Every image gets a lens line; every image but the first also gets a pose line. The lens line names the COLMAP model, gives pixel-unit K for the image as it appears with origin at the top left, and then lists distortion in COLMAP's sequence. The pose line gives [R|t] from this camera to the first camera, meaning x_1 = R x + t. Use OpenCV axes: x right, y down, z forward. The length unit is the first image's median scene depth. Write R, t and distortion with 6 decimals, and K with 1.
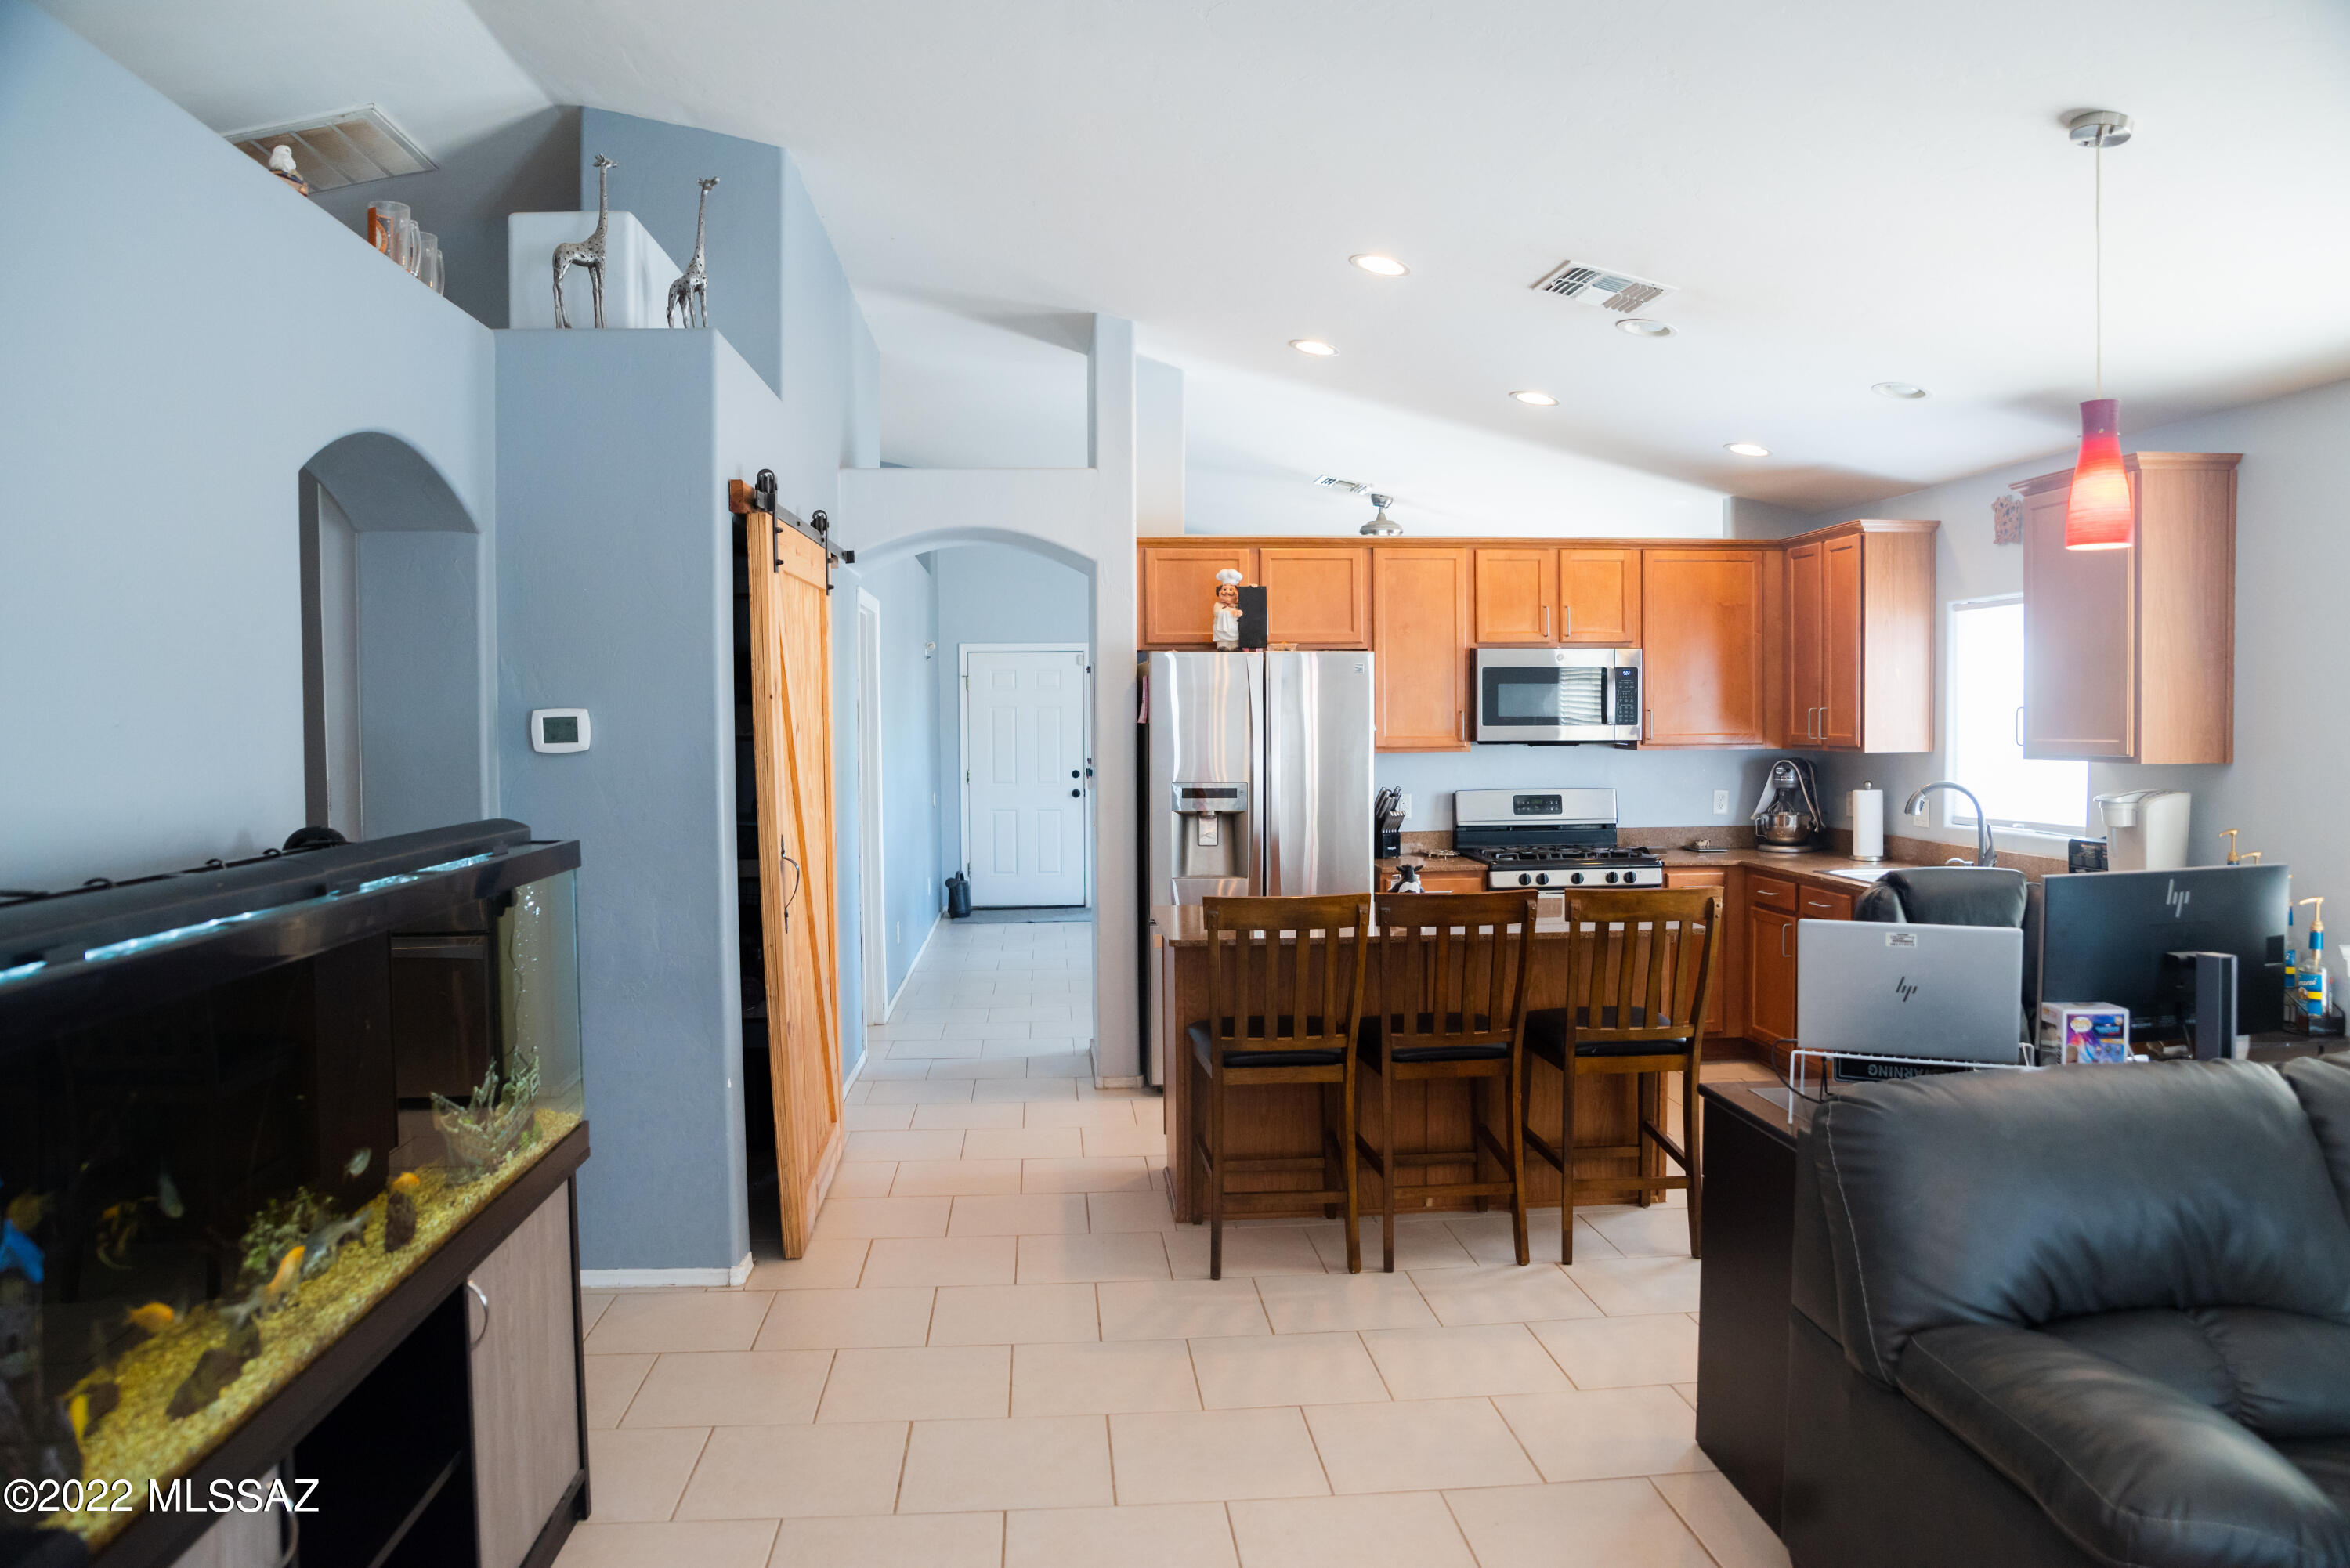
lens RADIAL K [[1605.3, 0, 1175.0], [0, 1605.3, 784.0], [0, 0, 1]] dist [-0.134010, 0.101972]
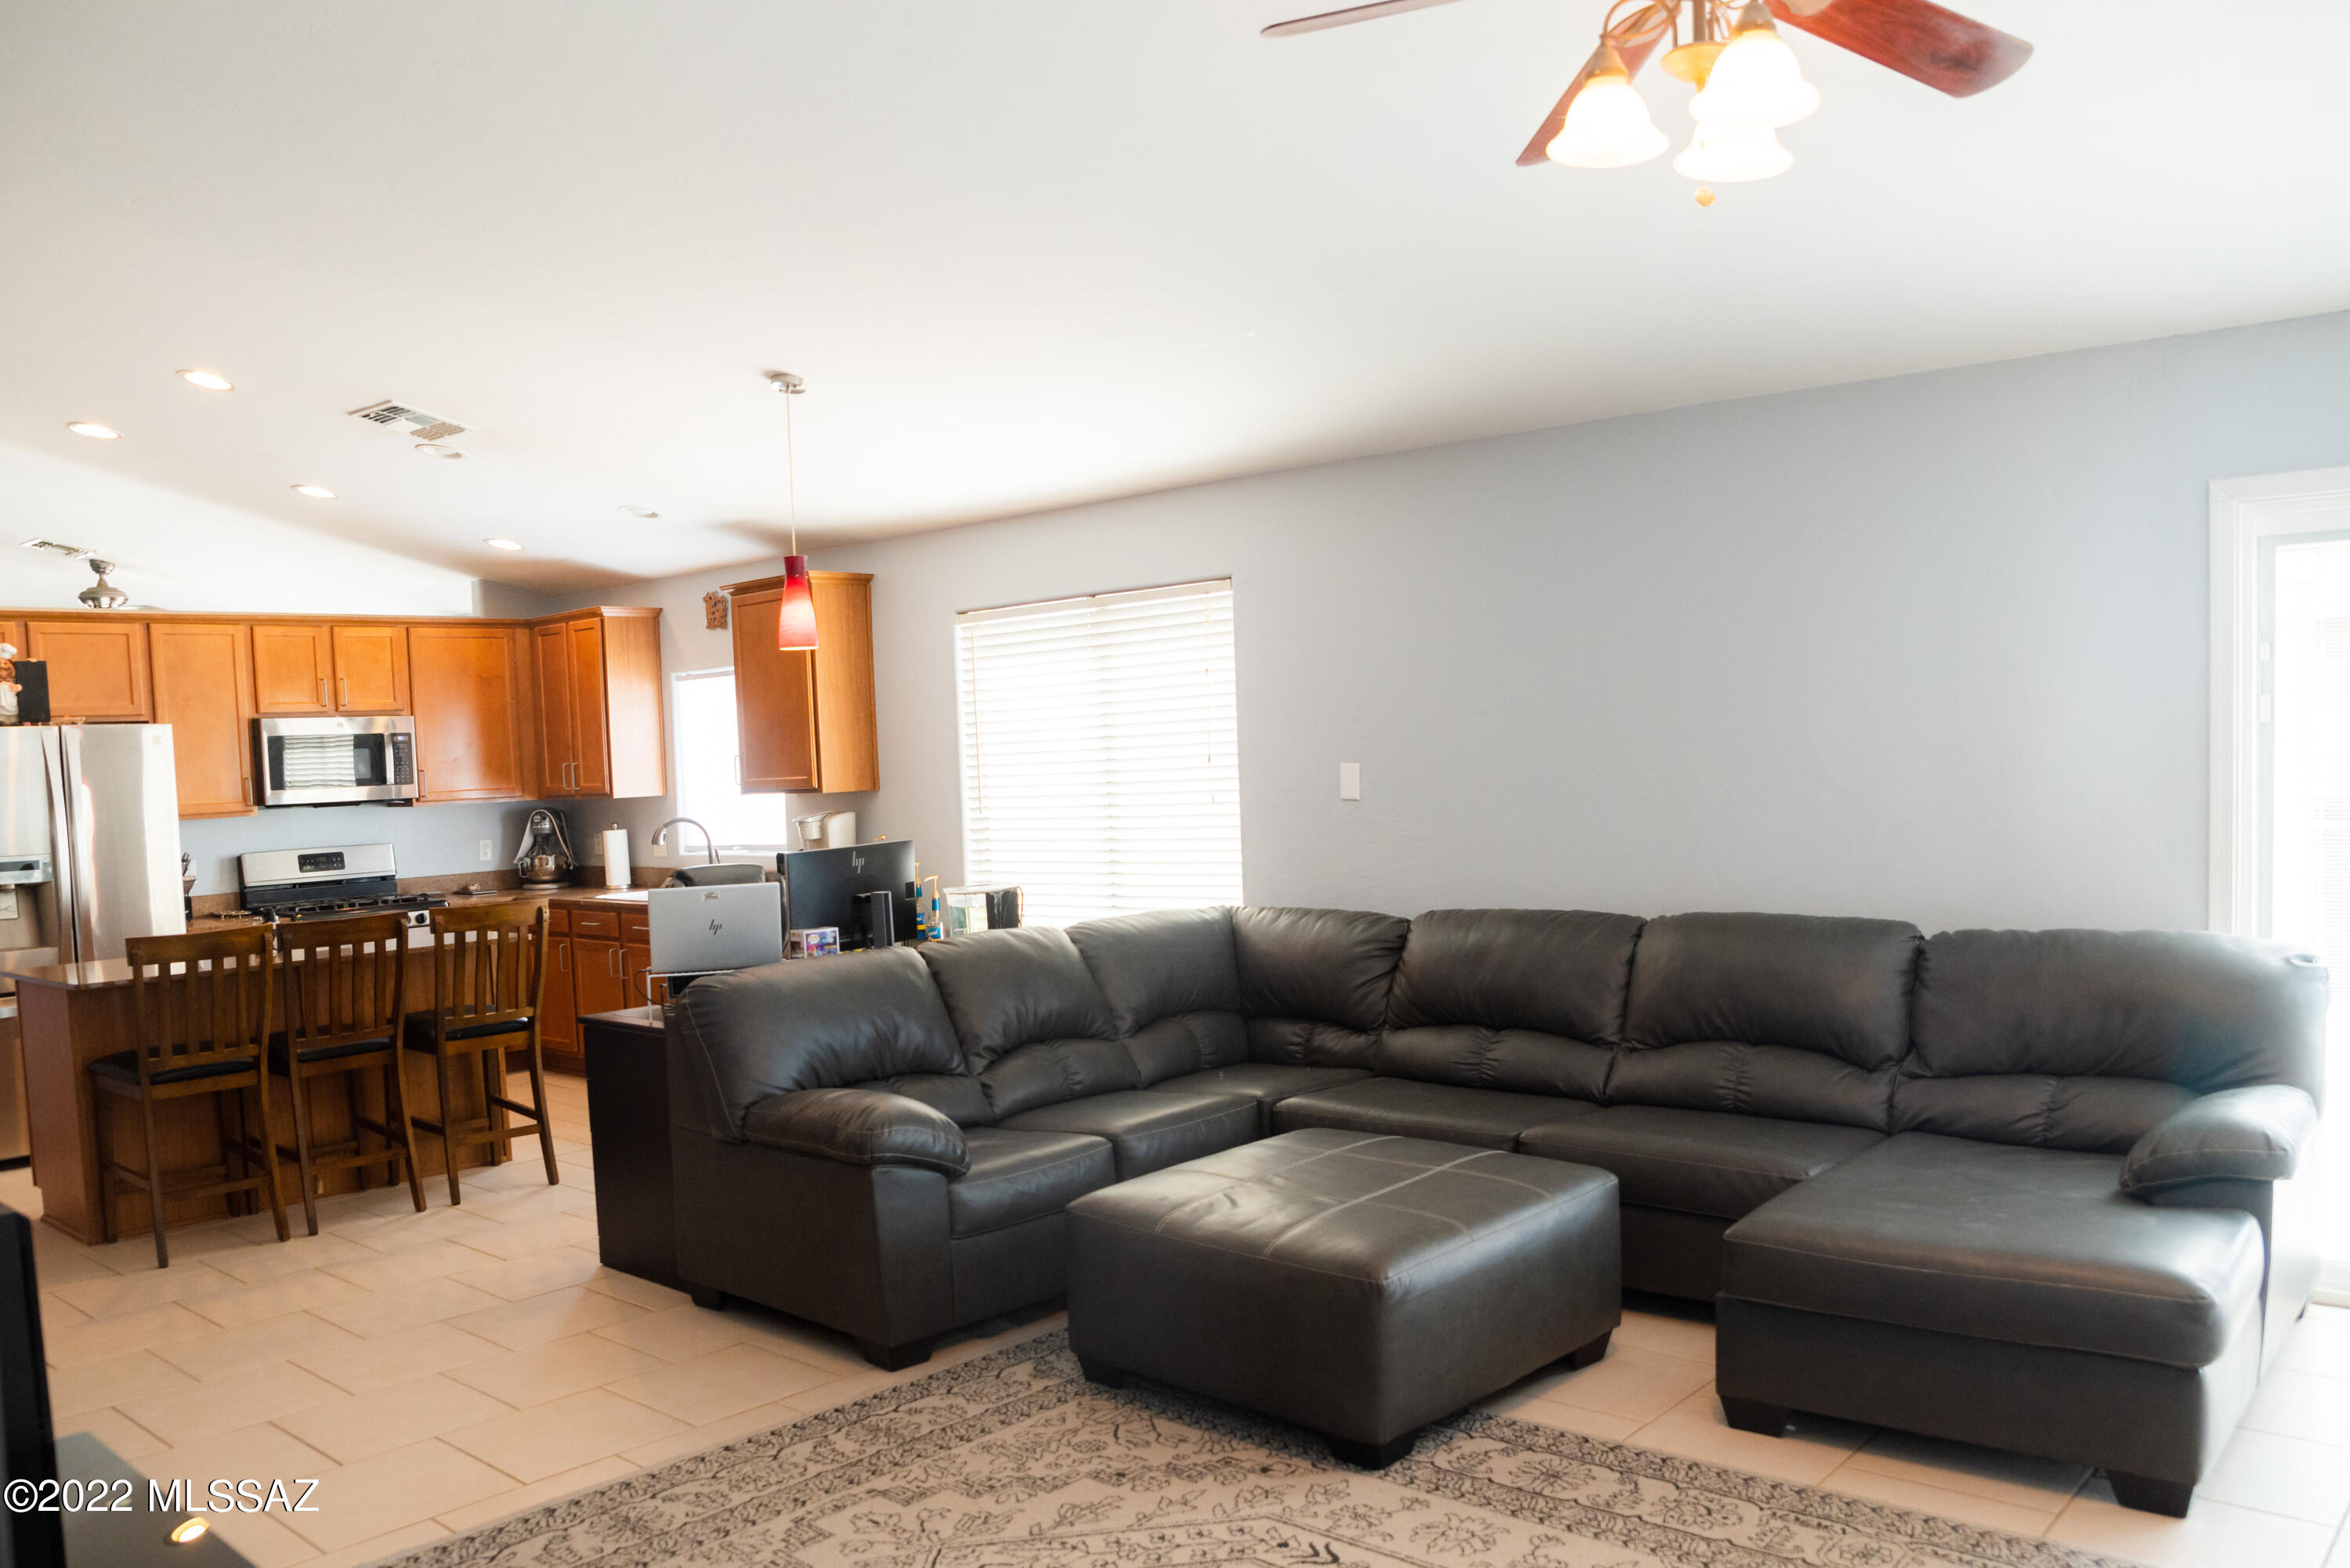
lens RADIAL K [[1605.3, 0, 1175.0], [0, 1605.3, 784.0], [0, 0, 1]] dist [-0.134010, 0.101972]
pose [[0.705584, -0.039516, 0.707524, -0.128261], [0.066623, 0.997721, -0.010717, 0.011901], [-0.705488, 0.054700, 0.706608, -0.183244]]
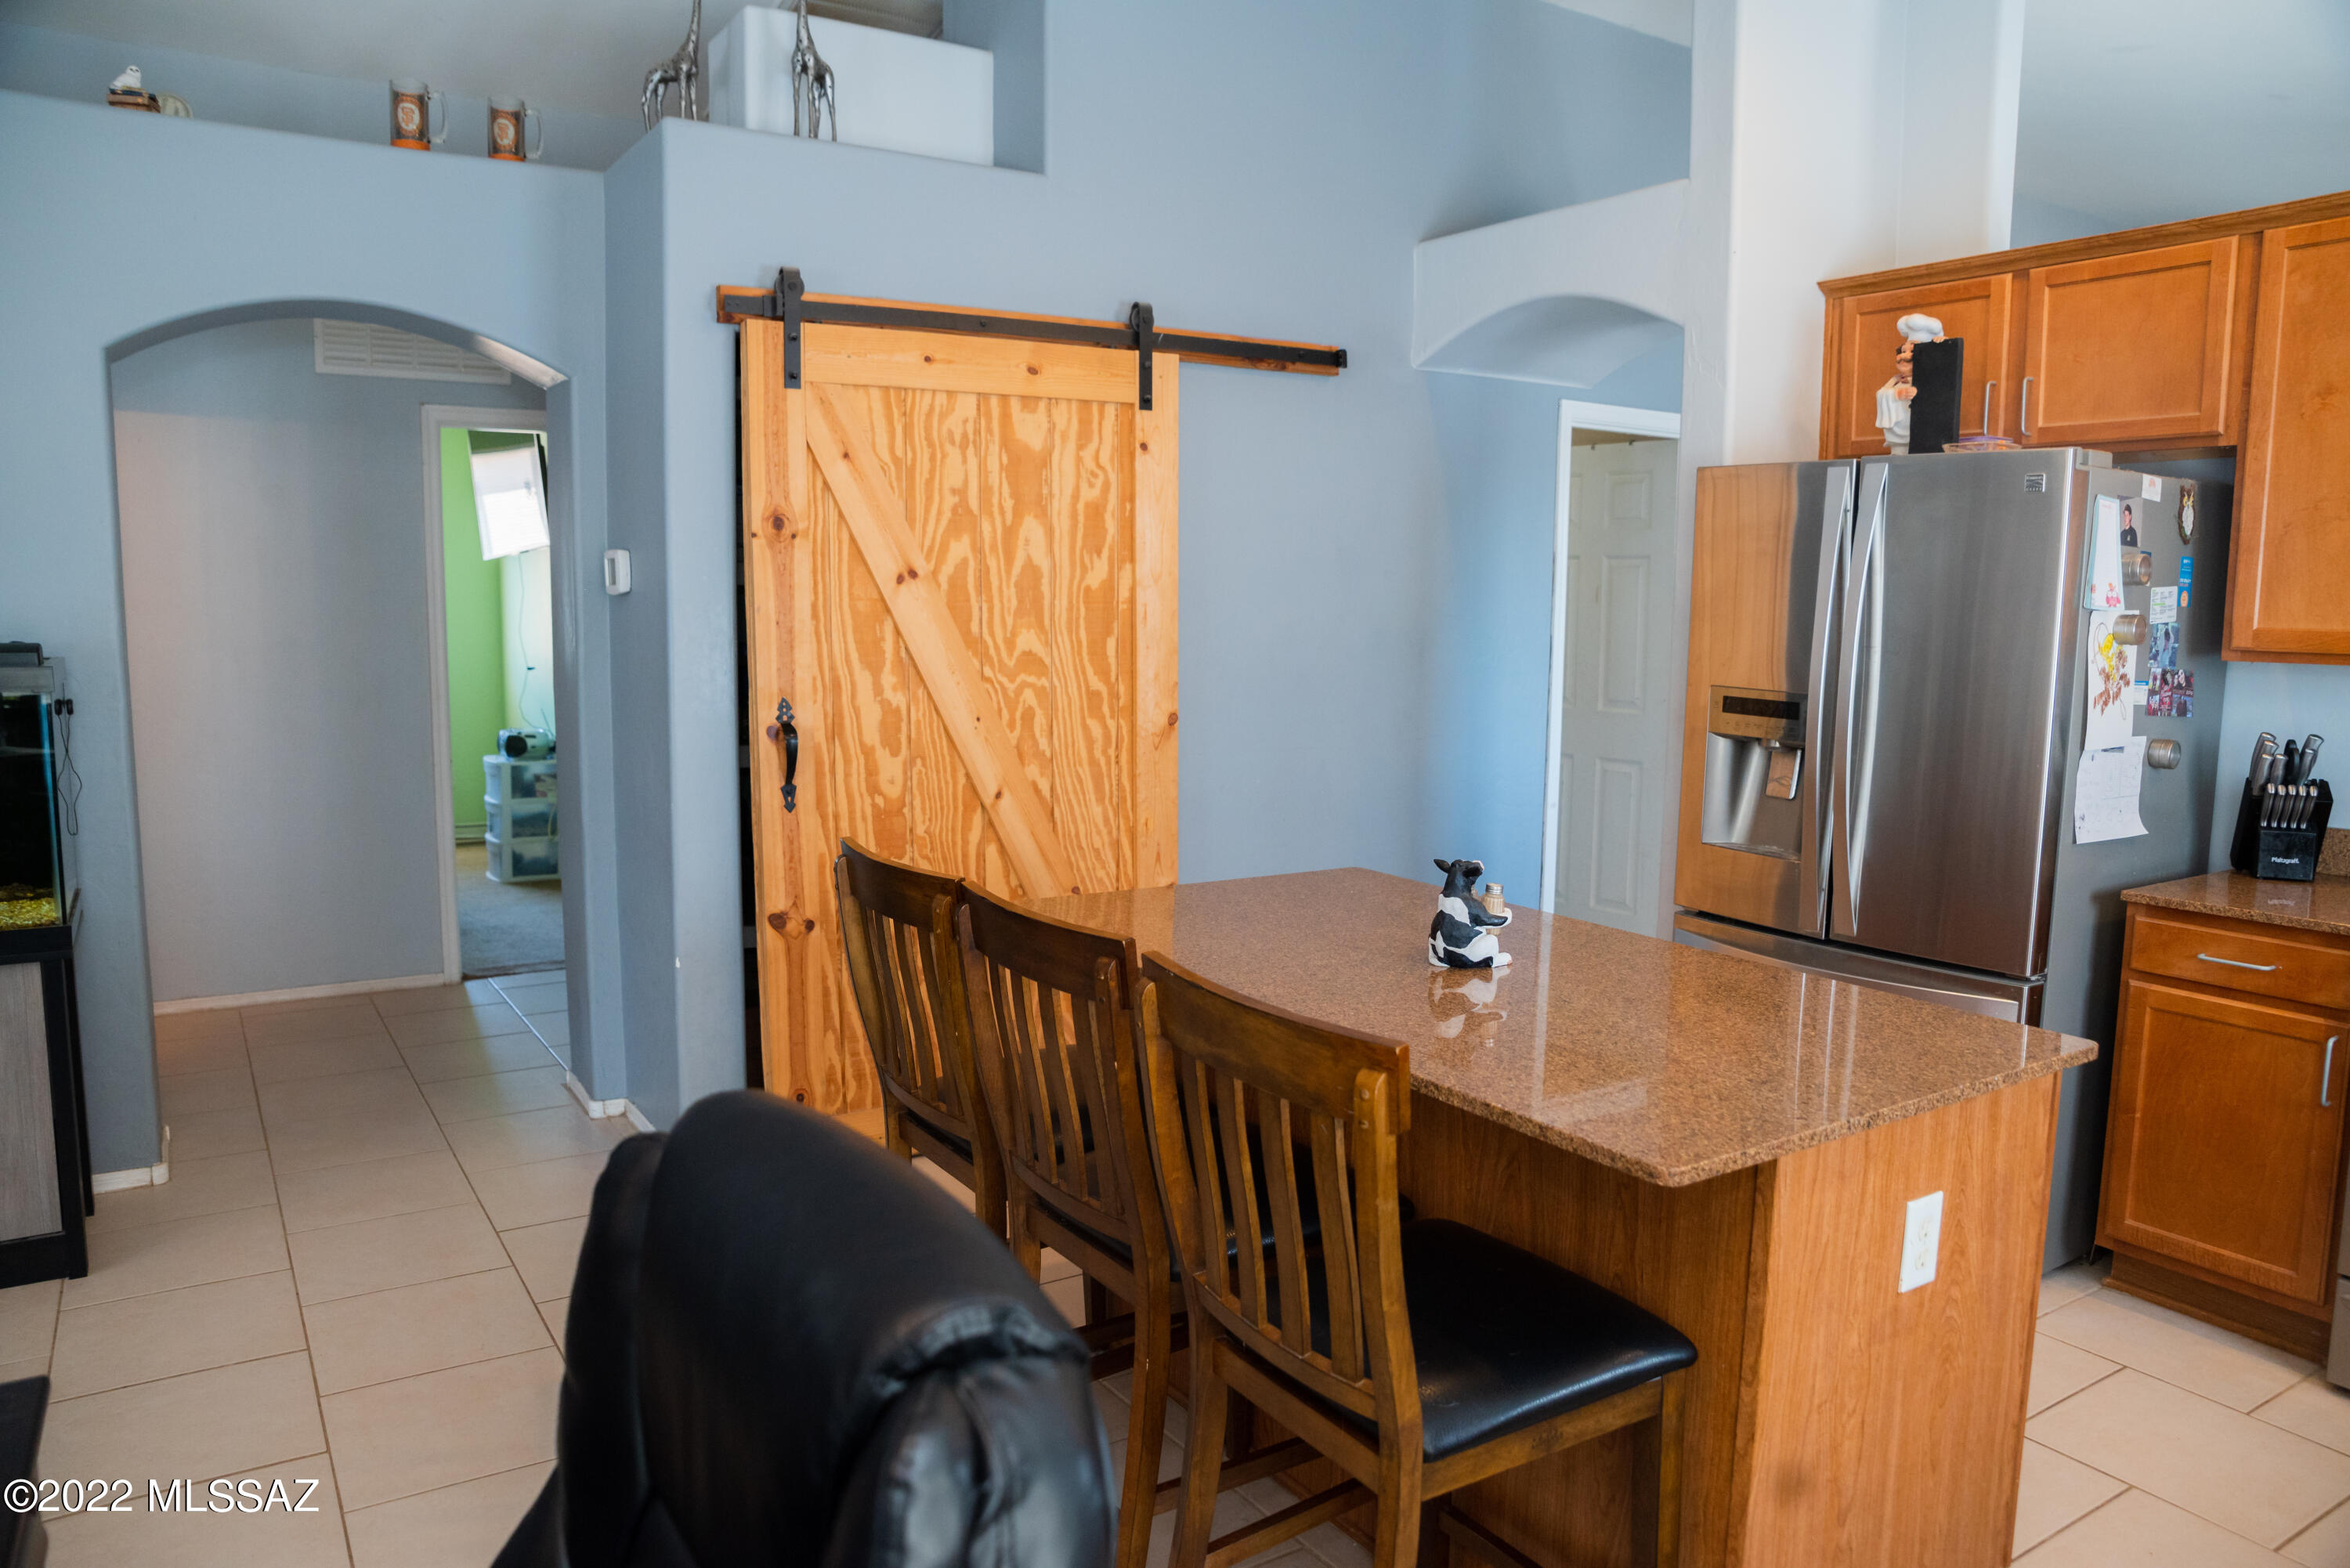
lens RADIAL K [[1605.3, 0, 1175.0], [0, 1605.3, 784.0], [0, 0, 1]] dist [-0.134010, 0.101972]
pose [[0.474010, 0.119320, -0.872398, 0.395066], [-0.056233, 0.992856, 0.105241, -0.014720], [0.878722, -0.000828, 0.477333, 0.511069]]
